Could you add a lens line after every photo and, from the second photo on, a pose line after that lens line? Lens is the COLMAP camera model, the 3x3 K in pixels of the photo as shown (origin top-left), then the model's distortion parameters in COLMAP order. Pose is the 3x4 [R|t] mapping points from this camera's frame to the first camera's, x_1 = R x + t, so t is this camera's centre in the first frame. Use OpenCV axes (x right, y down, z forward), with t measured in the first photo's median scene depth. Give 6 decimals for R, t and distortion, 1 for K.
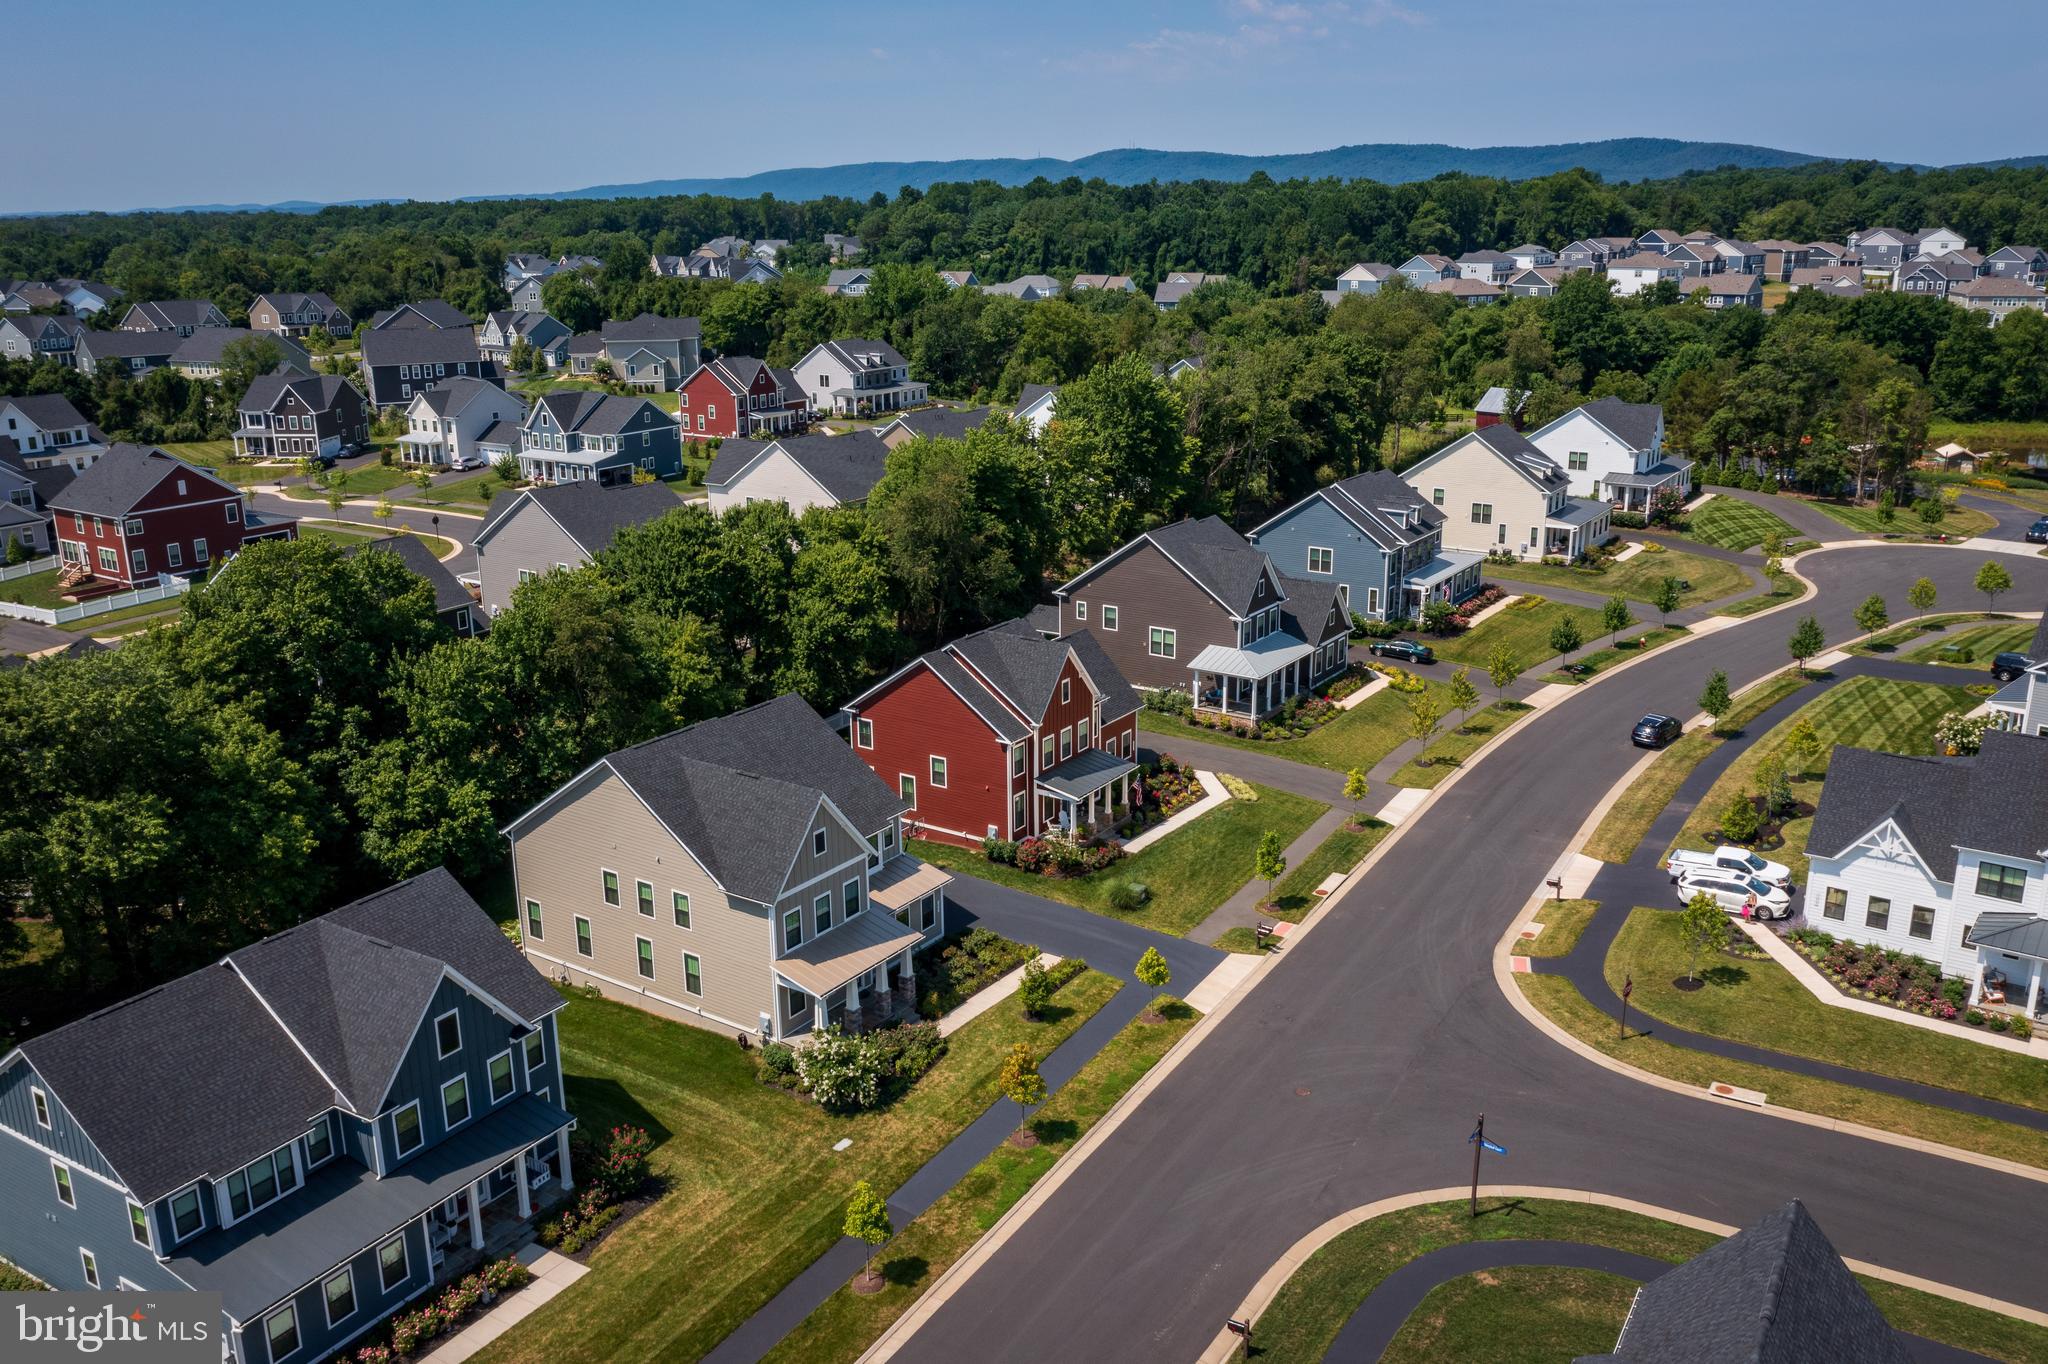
lens RADIAL K [[1630.4, 0, 1033.5], [0, 1630.4, 675.4], [0, 0, 1]] dist [-0.002656, 0.010596]
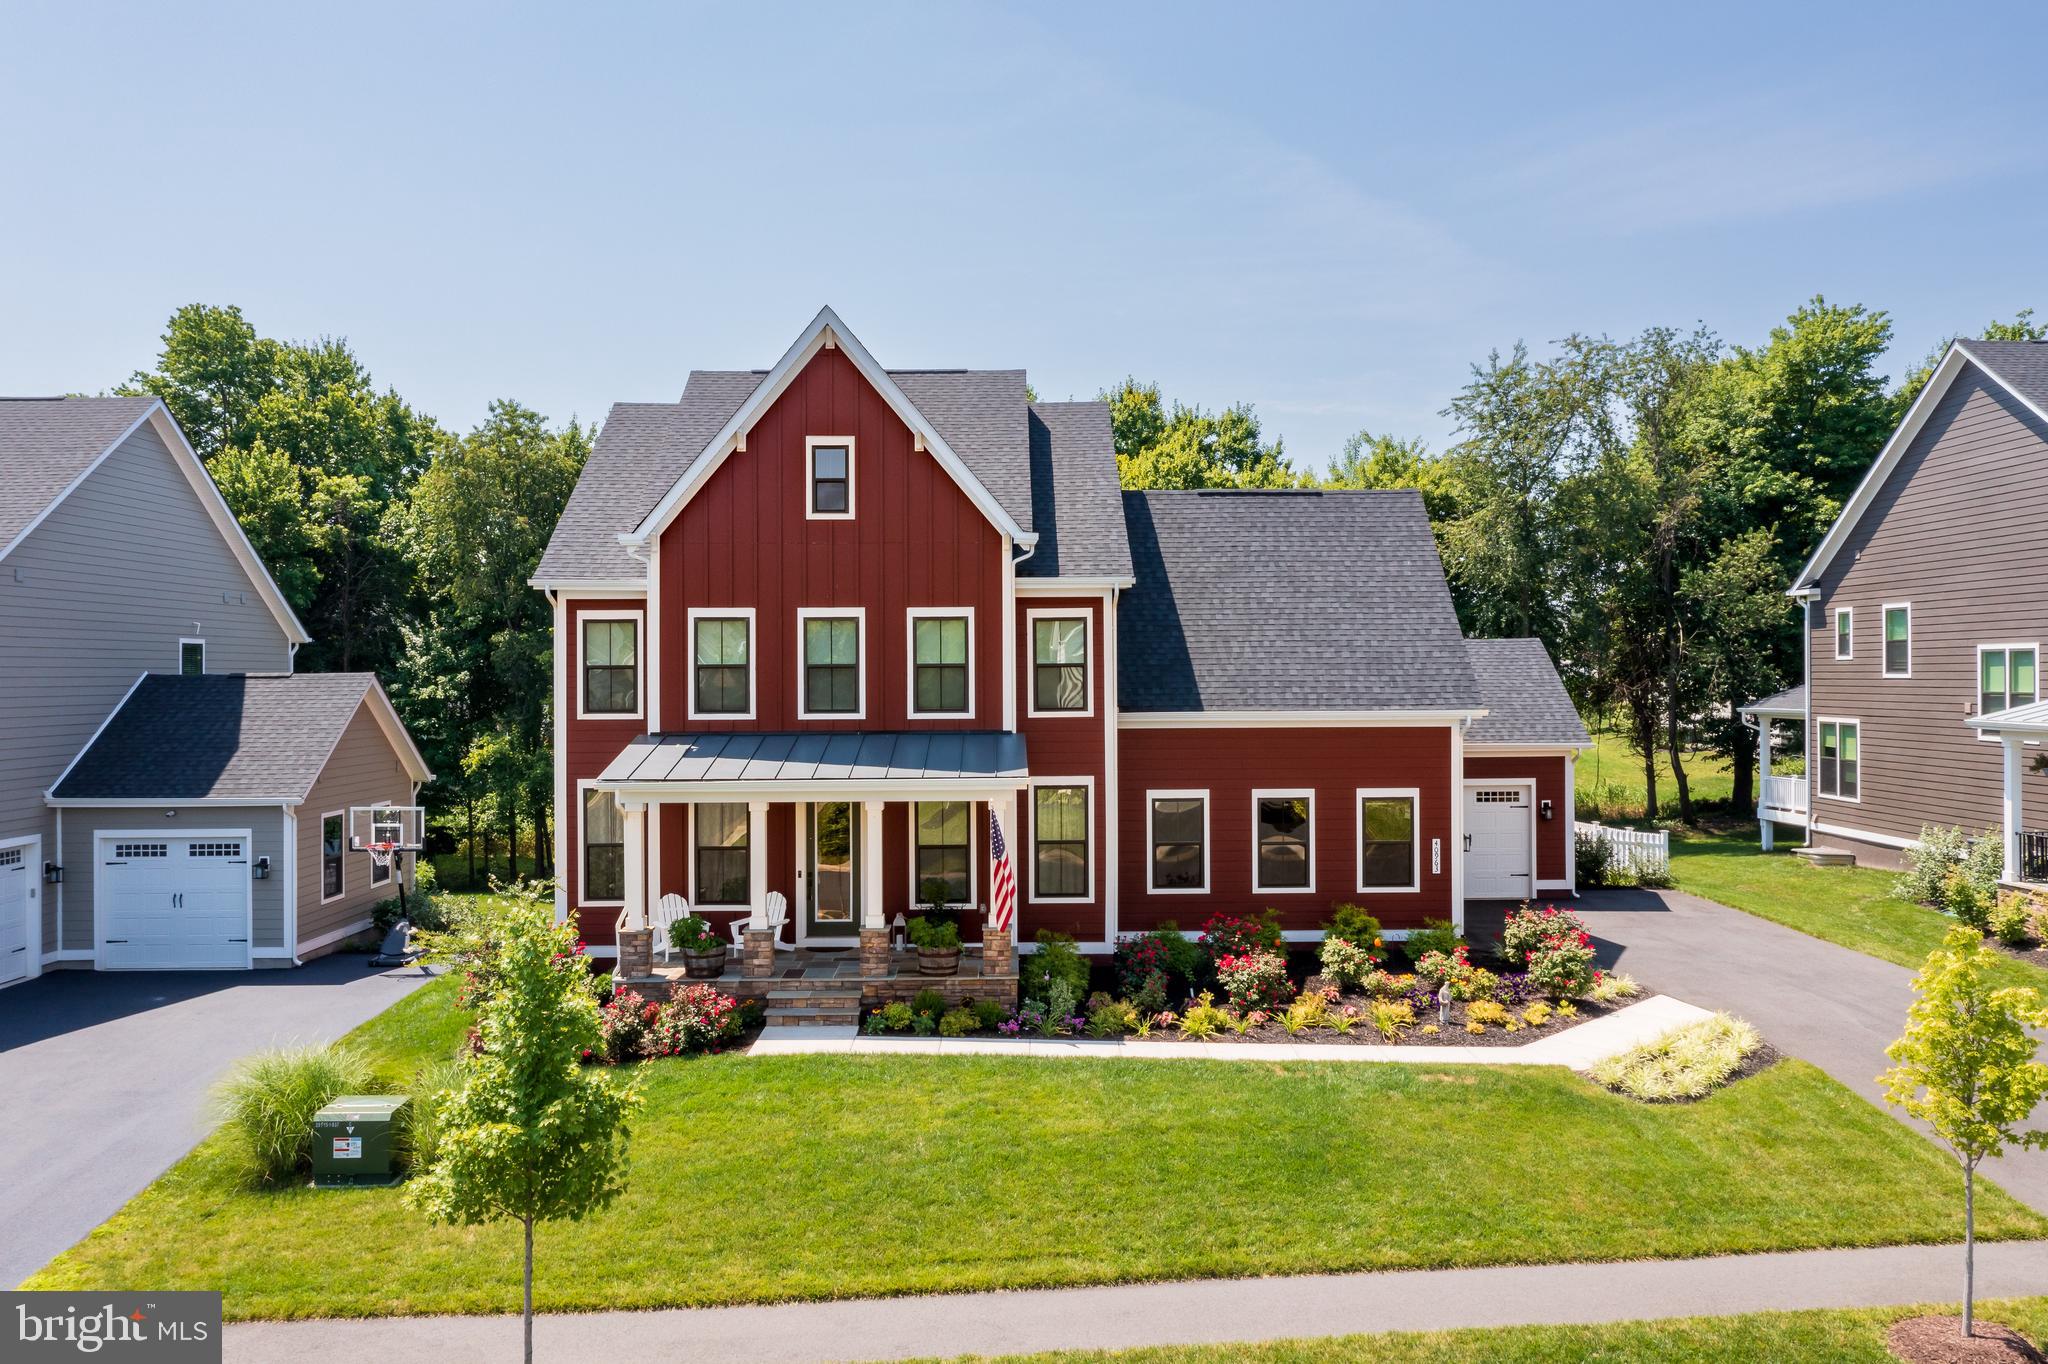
lens RADIAL K [[1630.4, 0, 1033.5], [0, 1630.4, 675.4], [0, 0, 1]] dist [-0.002656, 0.010596]
pose [[0.574321, 0.006287, -0.818606, 0.276705], [-0.227328, 0.961866, -0.152103, 0.079086], [0.786433, 0.273449, 0.553849, 0.856548]]
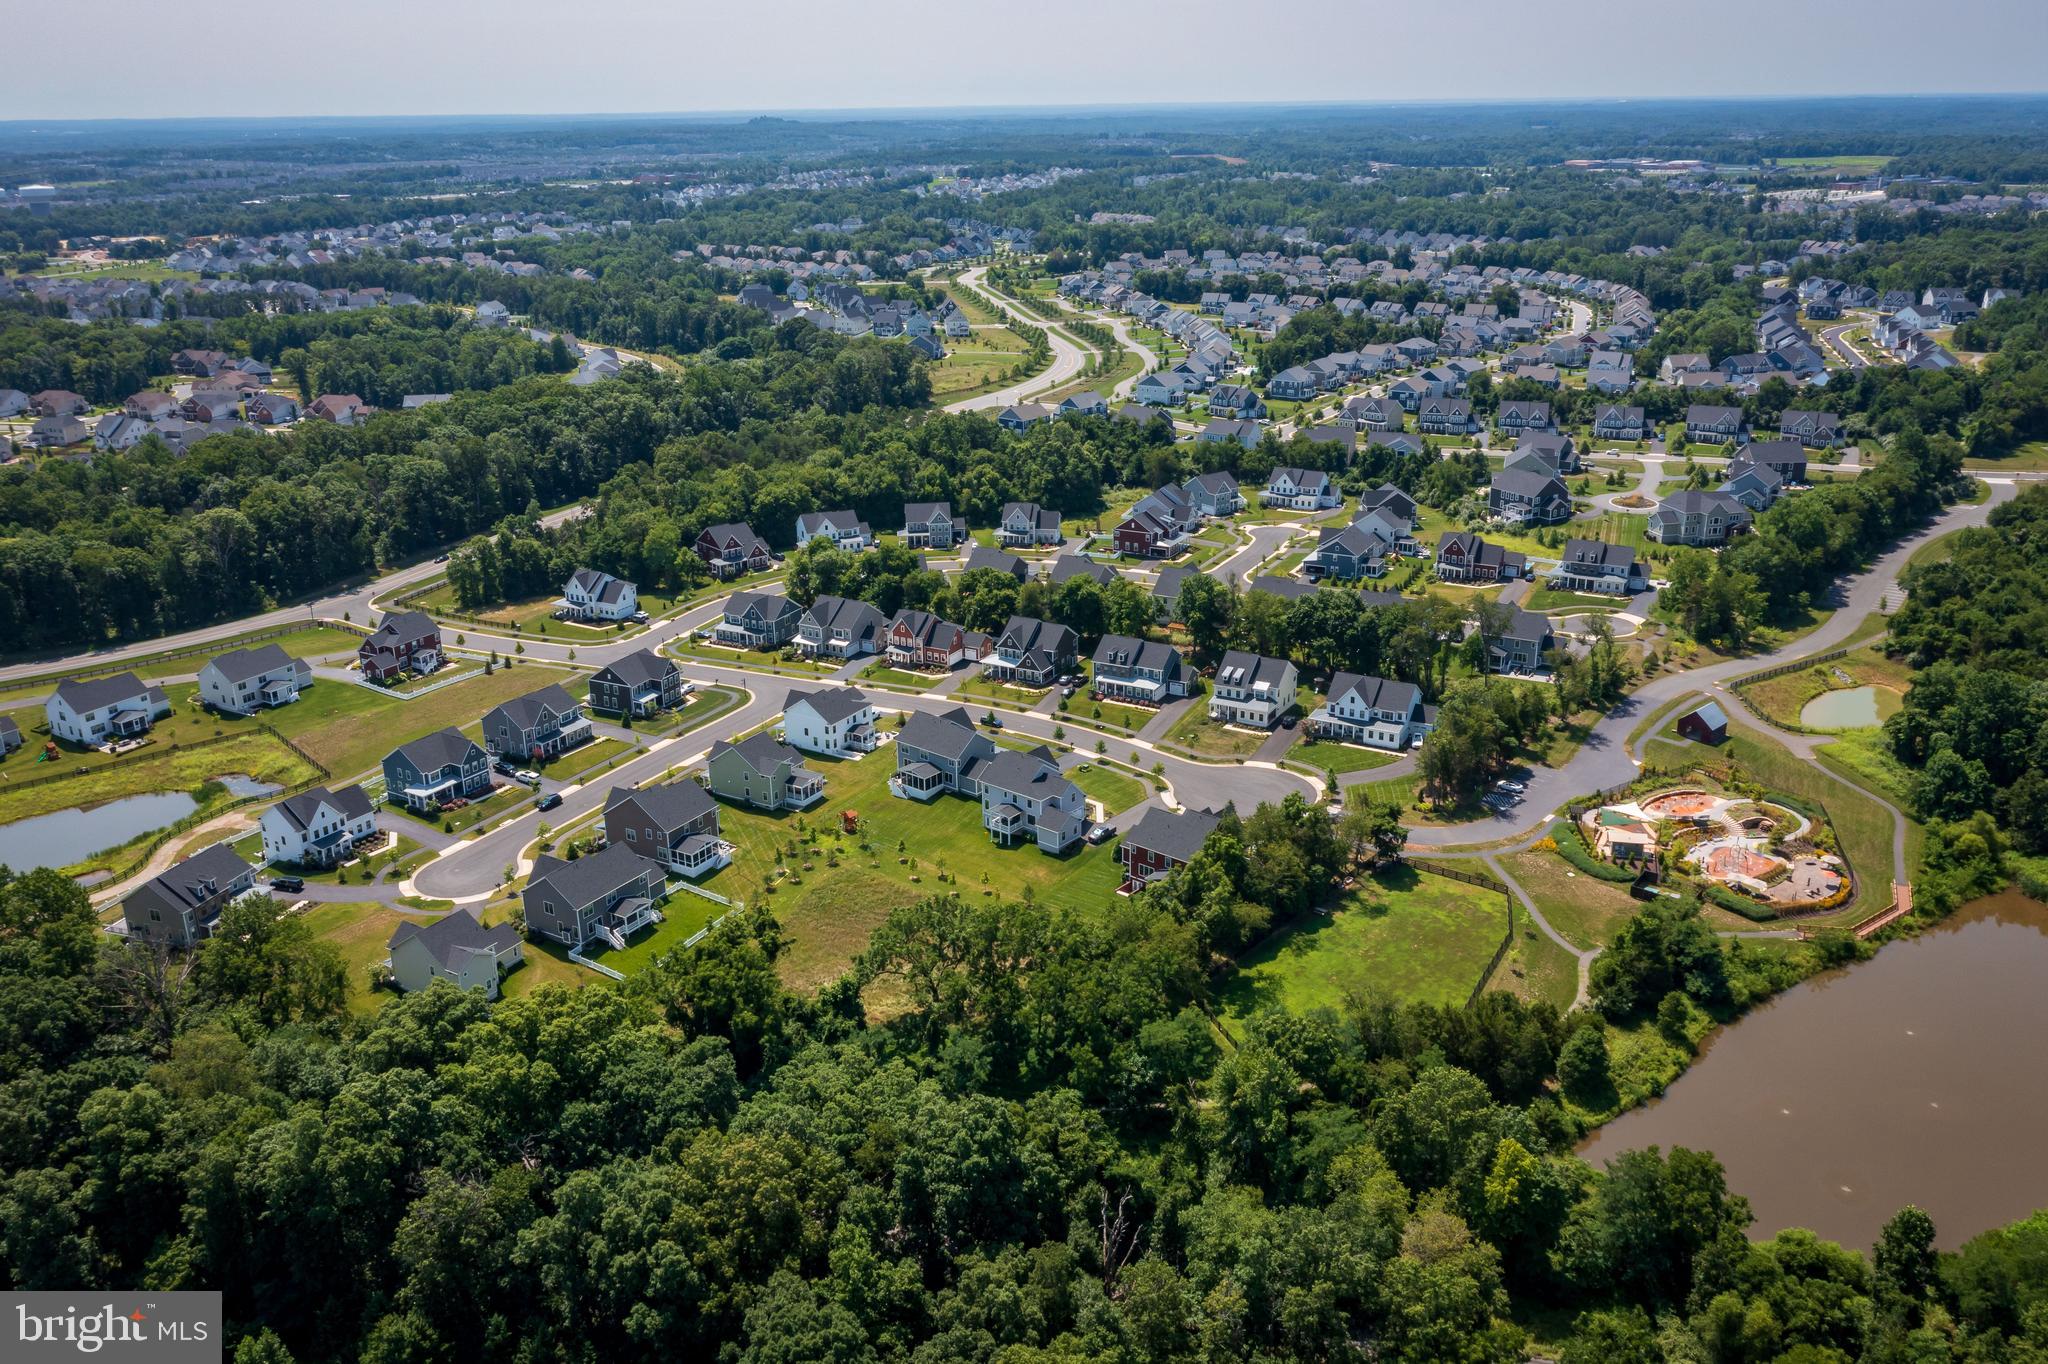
lens RADIAL K [[1630.4, 0, 1033.5], [0, 1630.4, 675.4], [0, 0, 1]] dist [-0.002656, 0.010596]
pose [[0.096117, 0.341384, -0.934997, 3.858463], [-0.263946, 0.914459, 0.306752, -1.206953], [0.959737, 0.217305, 0.178002, 0.596702]]
